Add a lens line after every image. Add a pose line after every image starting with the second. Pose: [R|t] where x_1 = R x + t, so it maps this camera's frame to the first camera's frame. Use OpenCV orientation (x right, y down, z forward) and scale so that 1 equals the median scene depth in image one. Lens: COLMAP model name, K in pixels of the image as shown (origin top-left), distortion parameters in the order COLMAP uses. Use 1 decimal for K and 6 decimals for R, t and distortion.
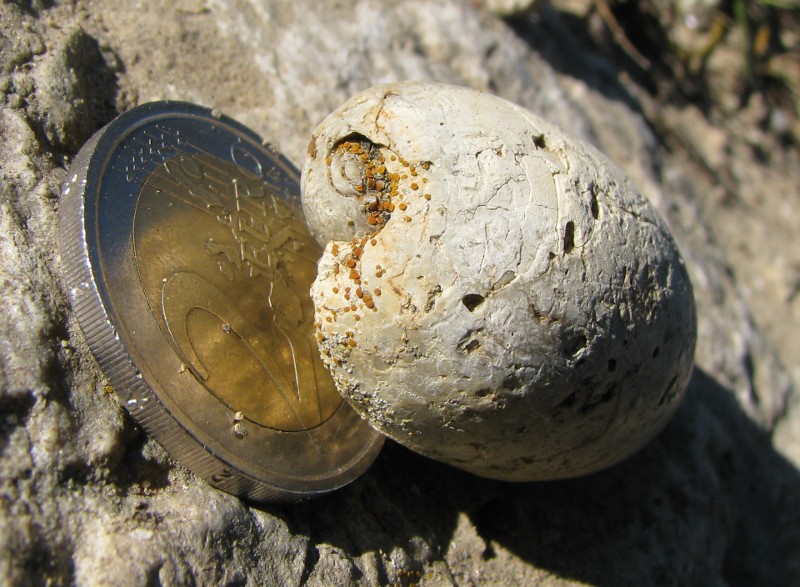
lens RADIAL K [[893.1, 0, 392.0], [0, 893.1, 291.9], [0, 0, 1]] dist [-0.074099, 0.000000]
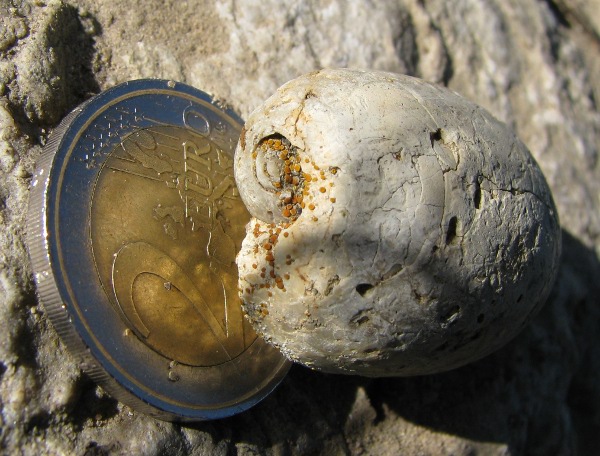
lens RADIAL K [[682.6, 0, 305.8], [0, 682.6, 229.6], [0, 0, 1]] dist [-0.086748, 0.000000]
pose [[0.997283, 0.059758, -0.043071, 0.040876], [-0.051963, 0.985149, 0.163651, -0.192621], [0.052211, -0.160968, 0.985578, 0.083973]]
